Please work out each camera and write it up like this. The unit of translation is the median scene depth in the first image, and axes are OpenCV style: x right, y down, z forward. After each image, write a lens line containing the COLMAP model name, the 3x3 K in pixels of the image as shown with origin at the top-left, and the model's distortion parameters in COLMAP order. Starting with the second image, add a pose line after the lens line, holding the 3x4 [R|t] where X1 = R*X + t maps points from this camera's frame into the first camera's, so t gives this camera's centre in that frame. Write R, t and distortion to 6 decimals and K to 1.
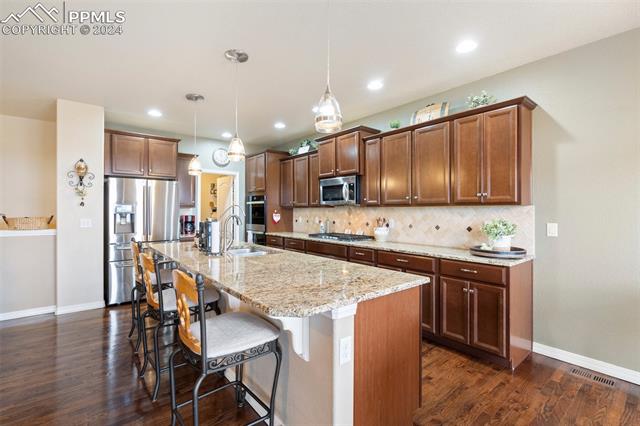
lens RADIAL K [[294.3, 0, 310.6], [0, 294.3, 204.0], [0, 0, 1]] dist [-0.009510, 0.004314]
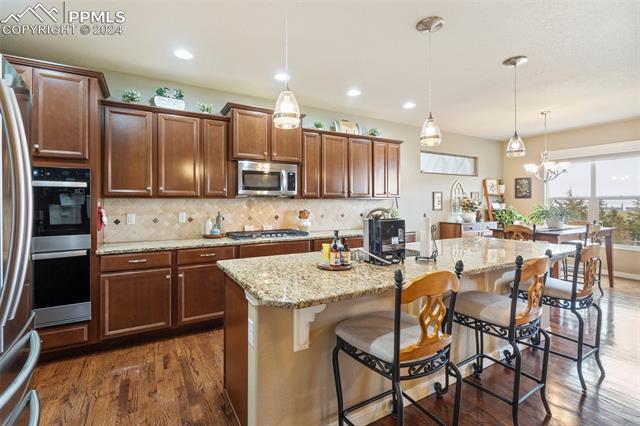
lens RADIAL K [[294.3, 0, 312.8], [0, 294.3, 201.2], [0, 0, 1]] dist [-0.009510, 0.004314]
pose [[0.150982, 0.007481, 0.988508, -0.762636], [-0.017755, 0.999831, -0.004855, 0.022428], [-0.988377, -0.016818, 0.151089, 0.804808]]
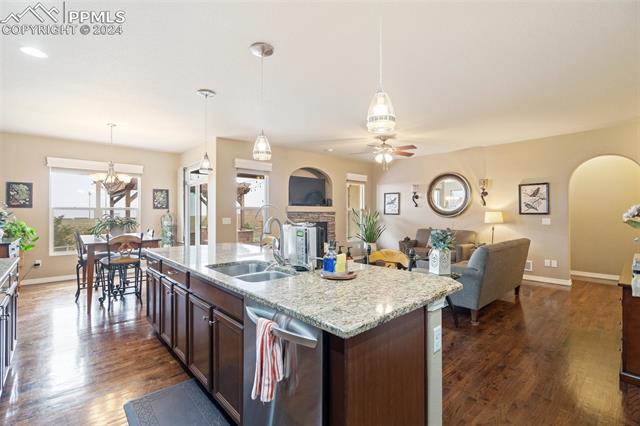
lens RADIAL K [[294.3, 0, 317.3], [0, 294.3, 210.7], [0, 0, 1]] dist [-0.009510, 0.004314]
pose [[-0.997541, 0.004379, -0.069942, -0.238460], [0.006110, 0.999680, -0.024544, 0.031680], [0.069812, -0.024911, -0.997249, 1.294468]]
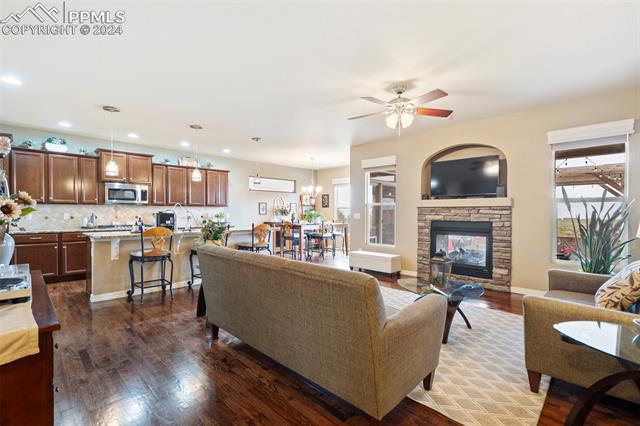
lens RADIAL K [[294.3, 0, 315.9], [0, 294.3, 214.4], [0, 0, 1]] dist [-0.009510, 0.004314]
pose [[-0.121124, -0.001208, 0.992637, -1.493530], [-0.019359, 0.999812, -0.001146, 0.042271], [-0.992449, -0.019355, -0.121124, 0.303244]]
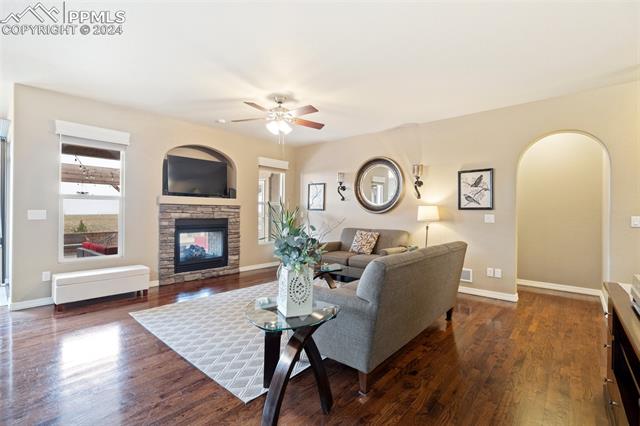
lens RADIAL K [[294.3, 0, 319.1], [0, 294.3, 211.6], [0, 0, 1]] dist [-0.009510, 0.004314]
pose [[-0.981235, -0.005068, -0.192751, -0.584909], [-0.001673, 0.999841, -0.017776, 0.048728], [0.192811, -0.017120, -0.981087, 0.931697]]
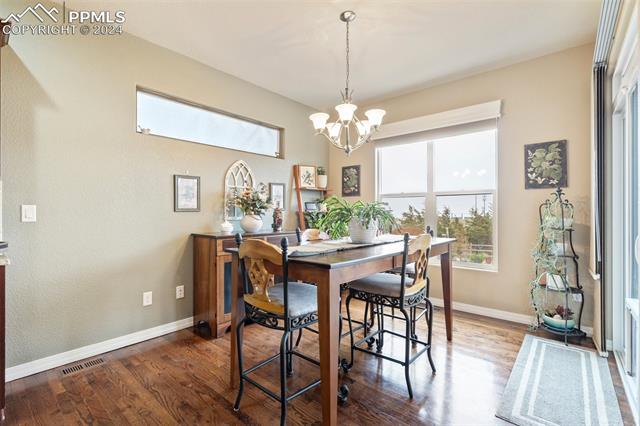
lens RADIAL K [[294.3, 0, 315.0], [0, 294.3, 213.1], [0, 0, 1]] dist [-0.009510, 0.004314]
pose [[-0.195916, 0.004437, 0.980611, -0.061309], [-0.018369, 0.999798, -0.008193, 0.052394], [-0.980449, -0.019618, -0.195795, 0.262283]]
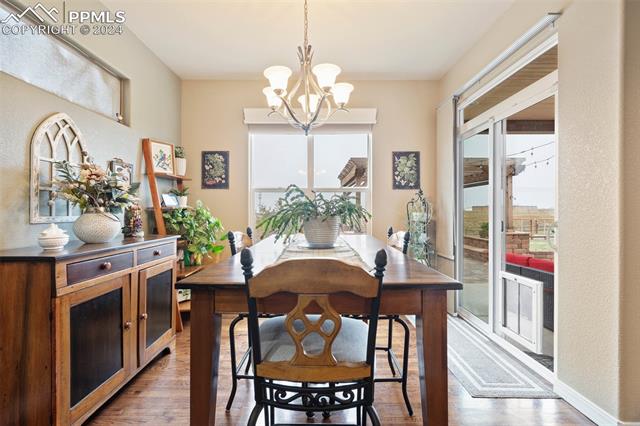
lens RADIAL K [[294.3, 0, 315.5], [0, 294.3, 212.0], [0, 0, 1]] dist [-0.009510, 0.004314]
pose [[-0.790982, 0.000573, 0.611839, 0.207734], [-0.008171, 0.999900, -0.011500, 0.055516], [-0.611785, -0.014096, -0.790898, 0.427713]]
